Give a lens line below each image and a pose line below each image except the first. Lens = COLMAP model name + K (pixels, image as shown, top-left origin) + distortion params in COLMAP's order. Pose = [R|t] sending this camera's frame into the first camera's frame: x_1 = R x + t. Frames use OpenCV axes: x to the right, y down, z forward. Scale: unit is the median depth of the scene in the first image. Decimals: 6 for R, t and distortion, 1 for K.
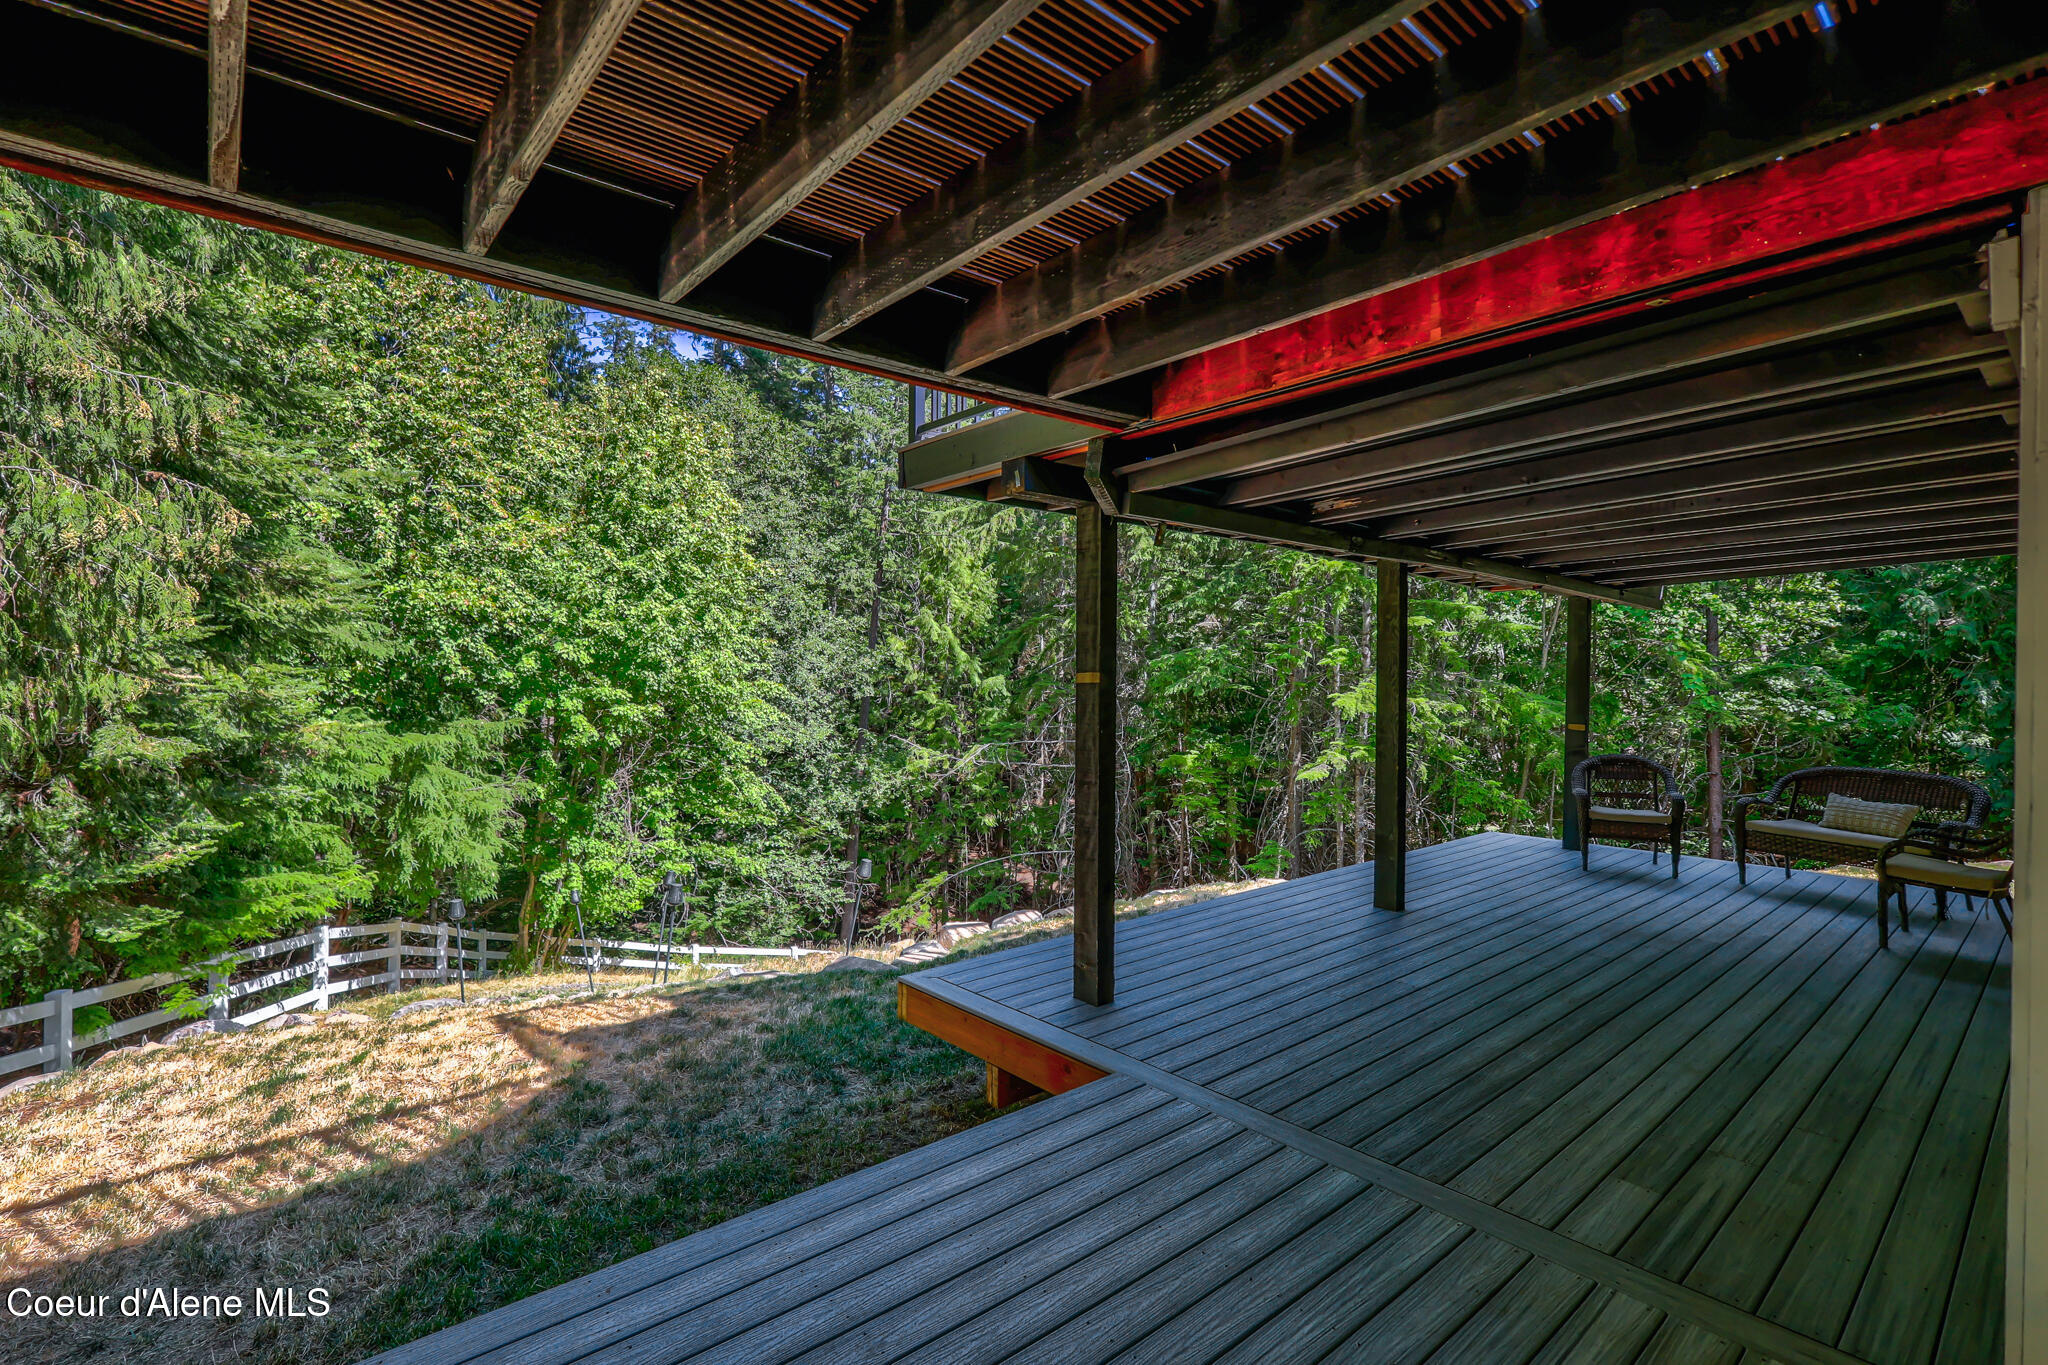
lens RADIAL K [[883.7, 0, 1024.0], [0, 883.7, 682.5], [0, 0, 1]] dist [-0.000379, -0.000066]
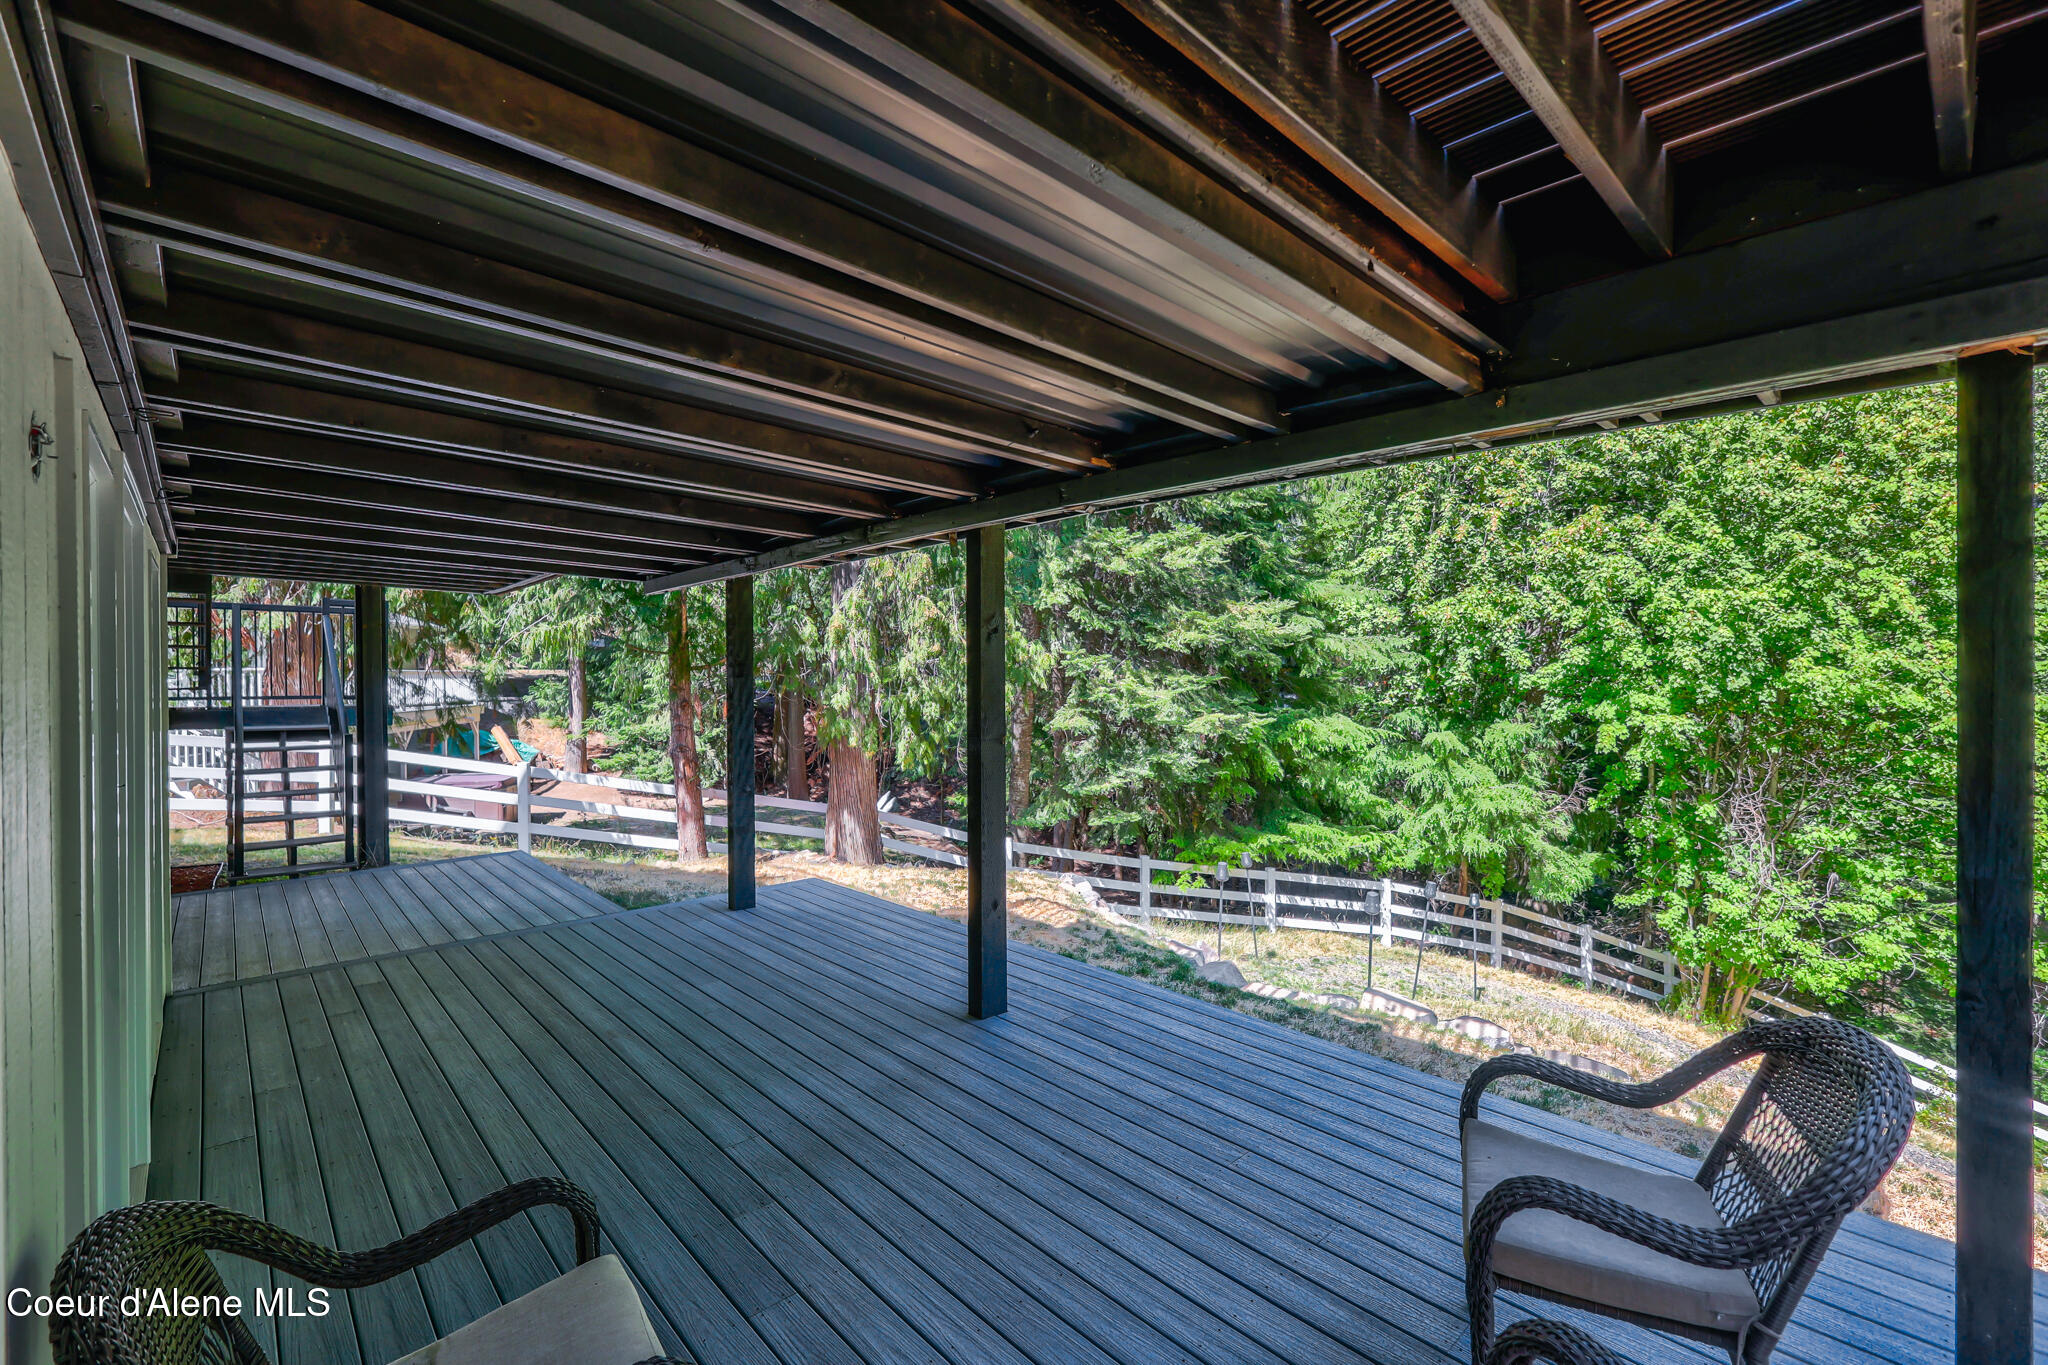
lens RADIAL K [[890.4, 0, 1024.0], [0, 890.4, 682.5], [0, 0, 1]] dist [-0.000284, -0.000026]
pose [[0.061576, 0.000097, -0.998102, 0.366163], [-0.004310, 0.999991, -0.000169, -0.004945], [0.998093, 0.004312, 0.061576, 0.315165]]
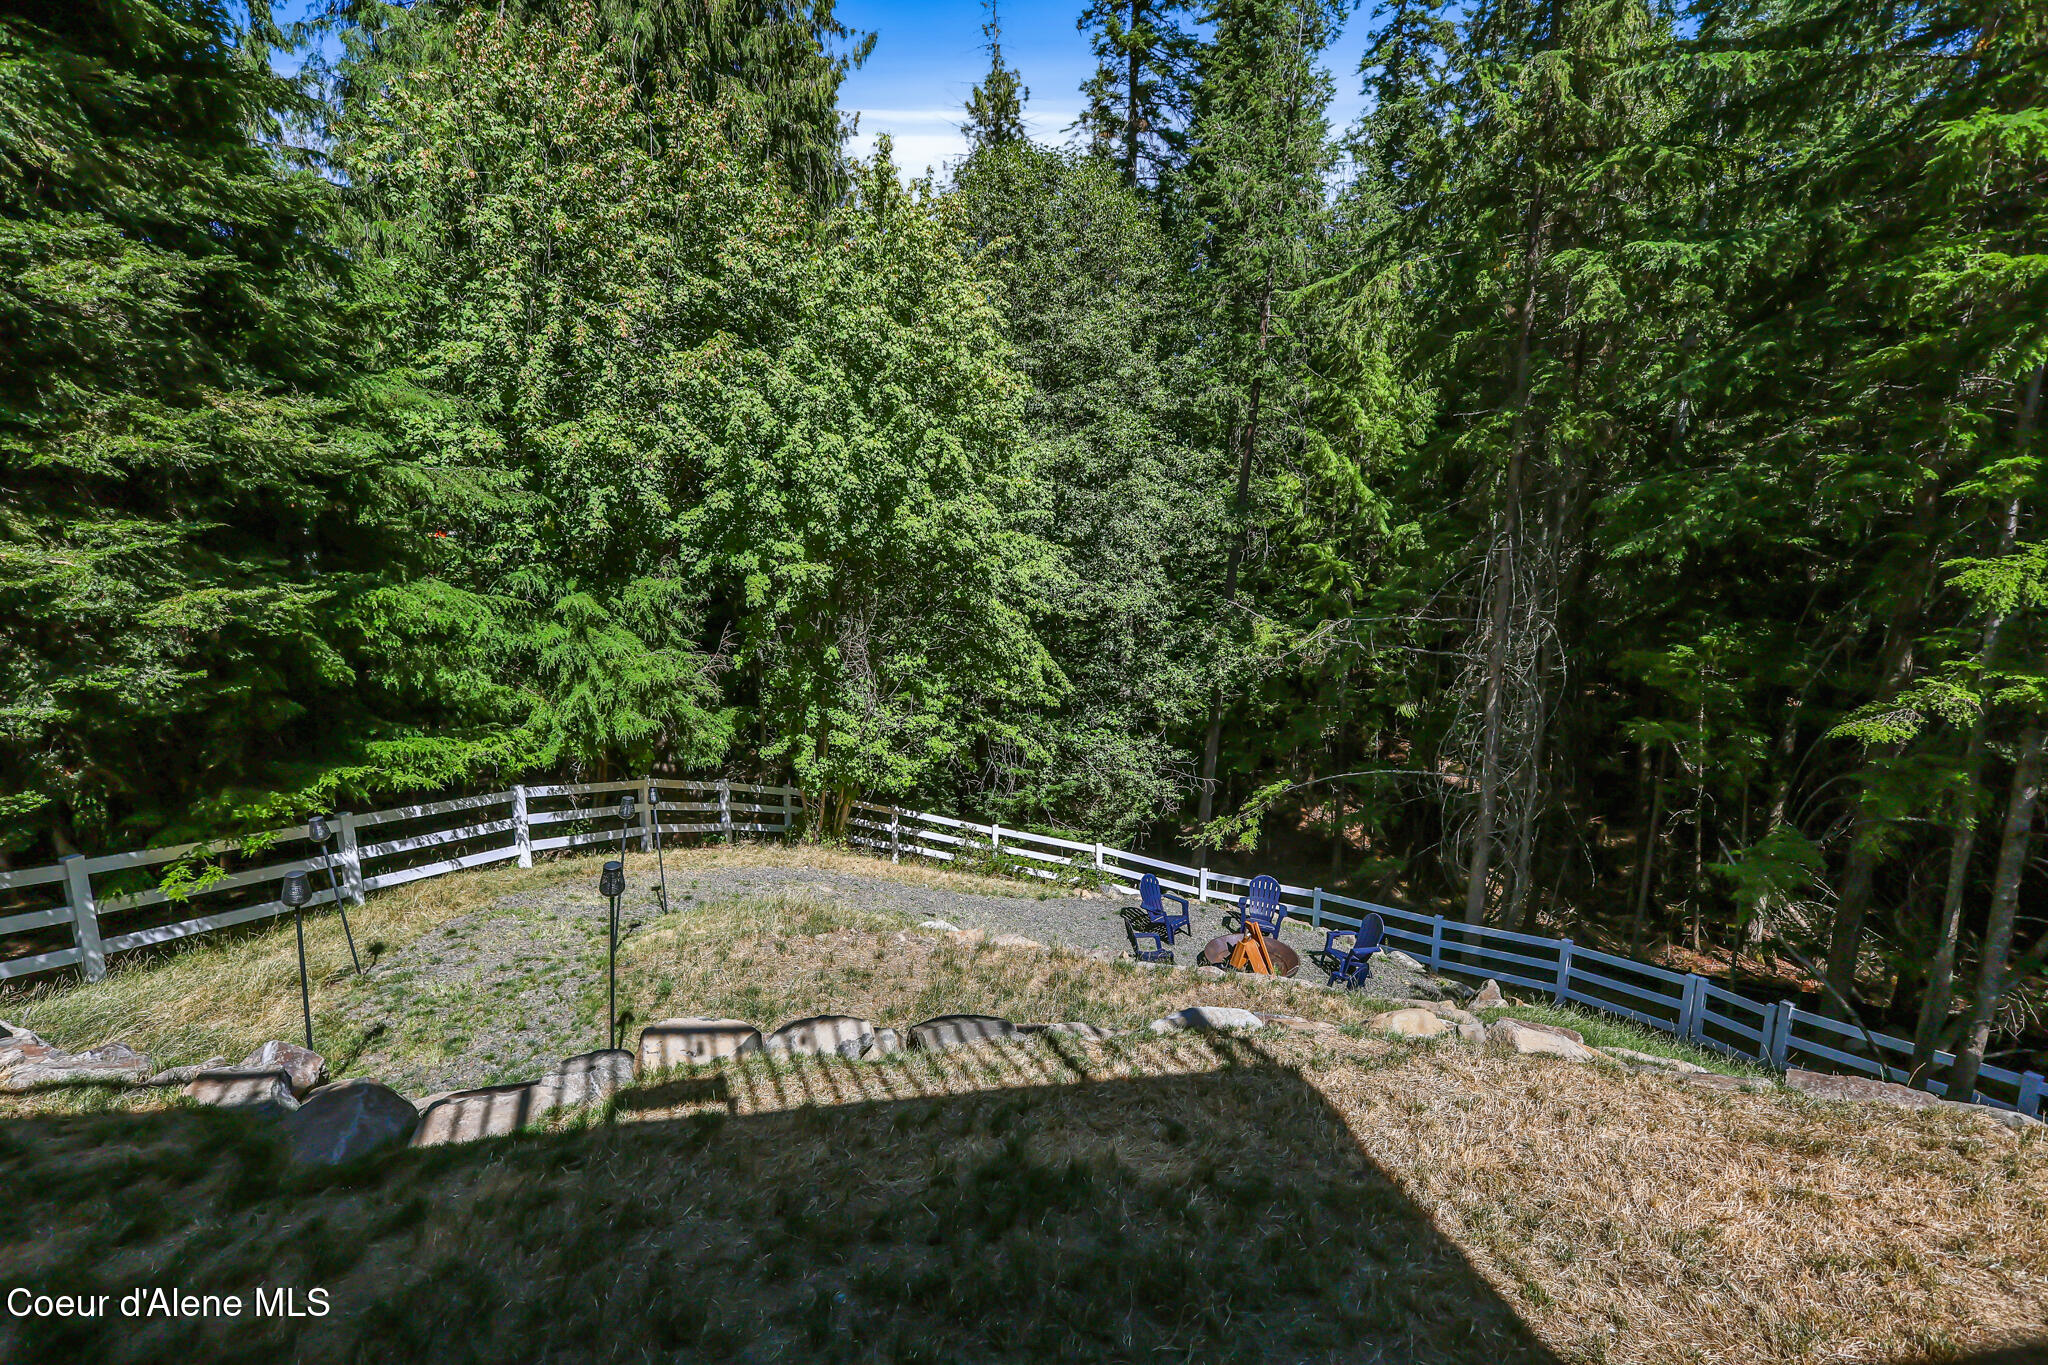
lens RADIAL K [[903.9, 0, 1035.0], [0, 903.9, 676.2], [0, 0, 1]] dist [0.004026, 0.000181]
pose [[0.861576, 0.074658, -0.502109, 0.175820], [0.006186, 0.987508, 0.157447, -0.004281], [0.507591, -0.138759, 0.850351, 0.350983]]
